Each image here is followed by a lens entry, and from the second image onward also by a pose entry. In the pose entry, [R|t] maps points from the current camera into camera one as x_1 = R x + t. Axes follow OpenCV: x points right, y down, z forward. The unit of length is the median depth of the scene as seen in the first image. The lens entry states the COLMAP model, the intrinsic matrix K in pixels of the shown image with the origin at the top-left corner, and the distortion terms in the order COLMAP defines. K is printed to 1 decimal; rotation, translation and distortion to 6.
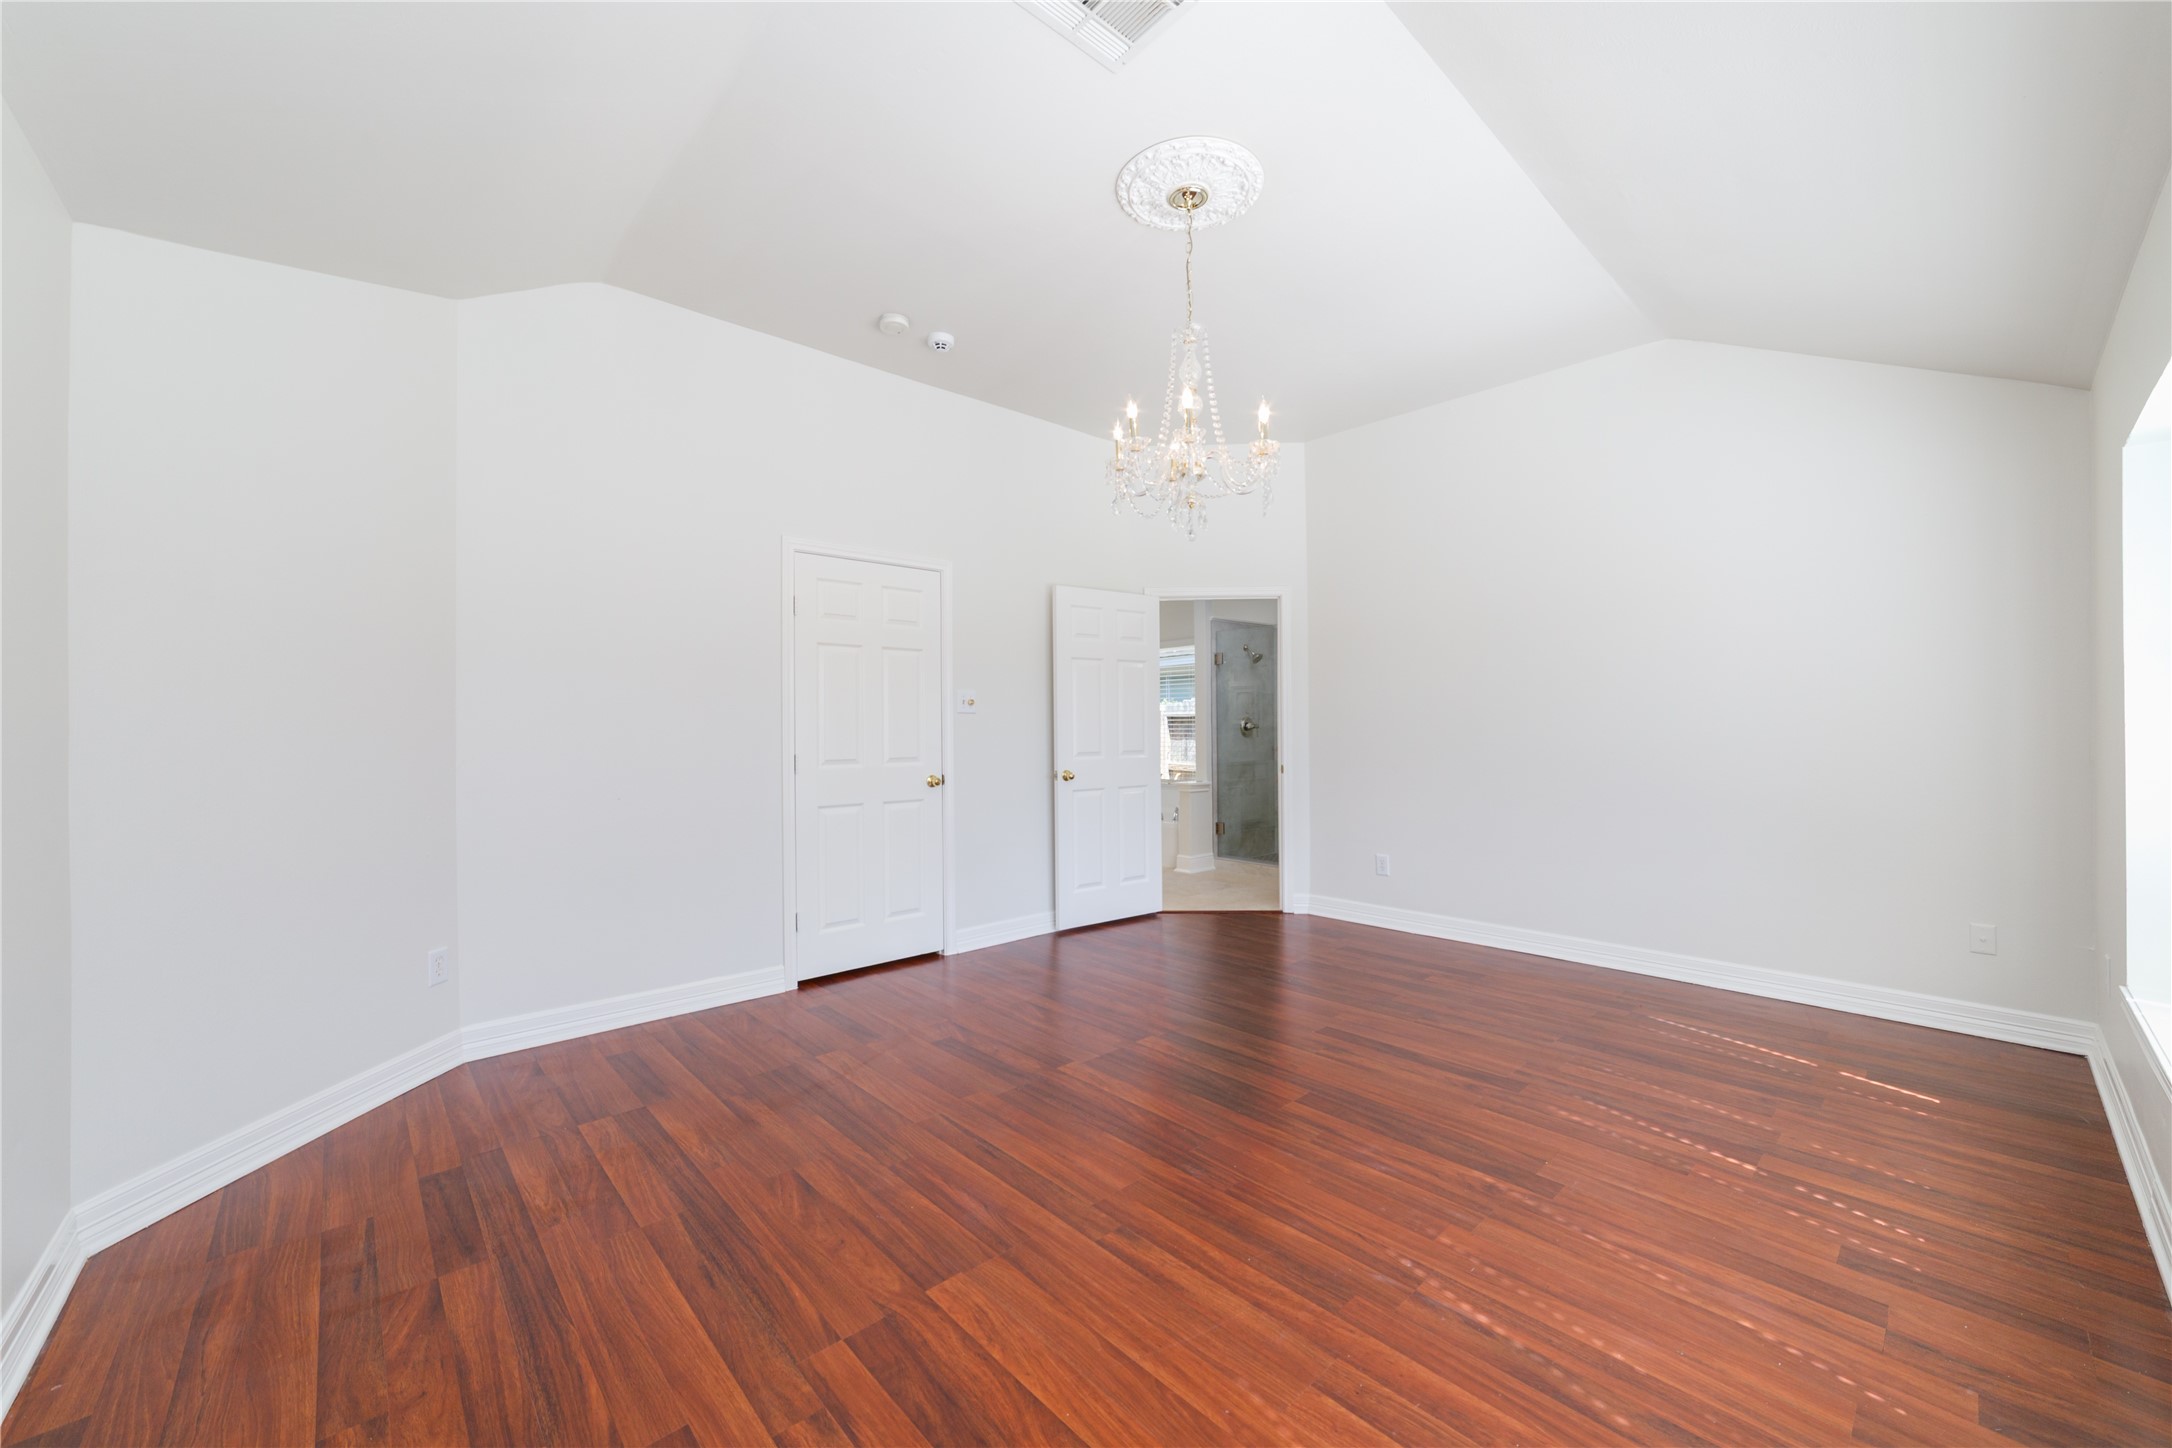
lens RADIAL K [[815.3, 0, 1088.6], [0, 815.3, 722.9], [0, 0, 1]] dist [0.000460, 0.000160]
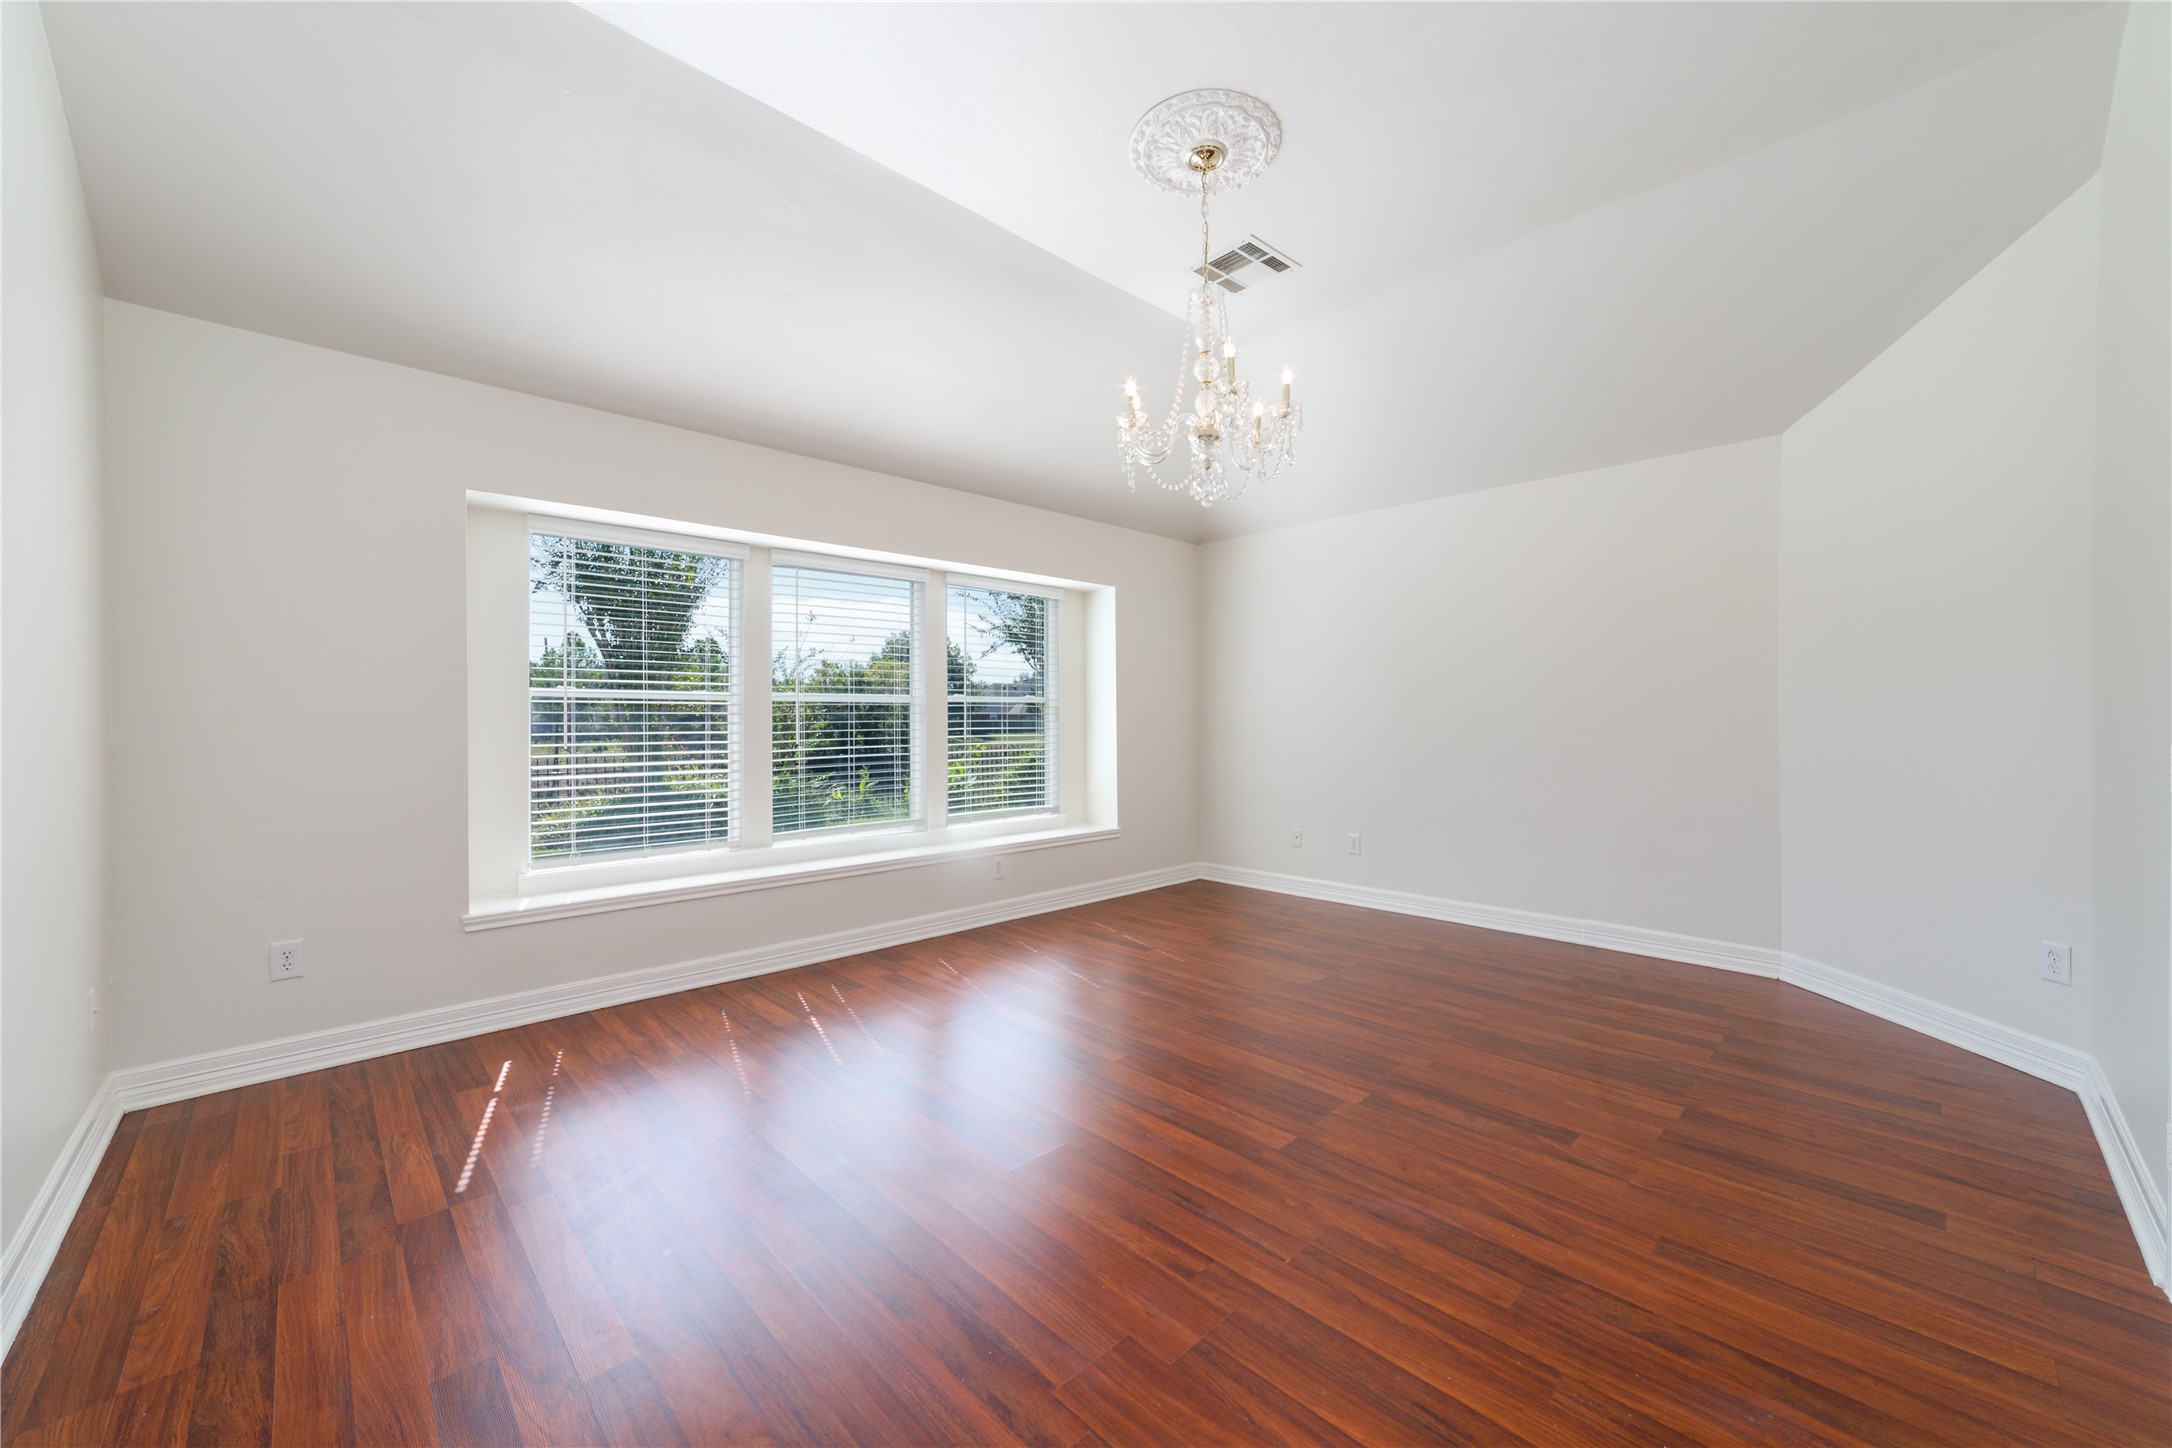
lens RADIAL K [[815.3, 0, 1088.6], [0, 815.3, 722.9], [0, 0, 1]] dist [0.000460, 0.000160]
pose [[-0.999733, 0.006983, -0.022043, 0.335176], [0.006927, 0.999973, 0.002615, 0.030965], [0.022061, 0.002461, -0.999754, 2.262078]]
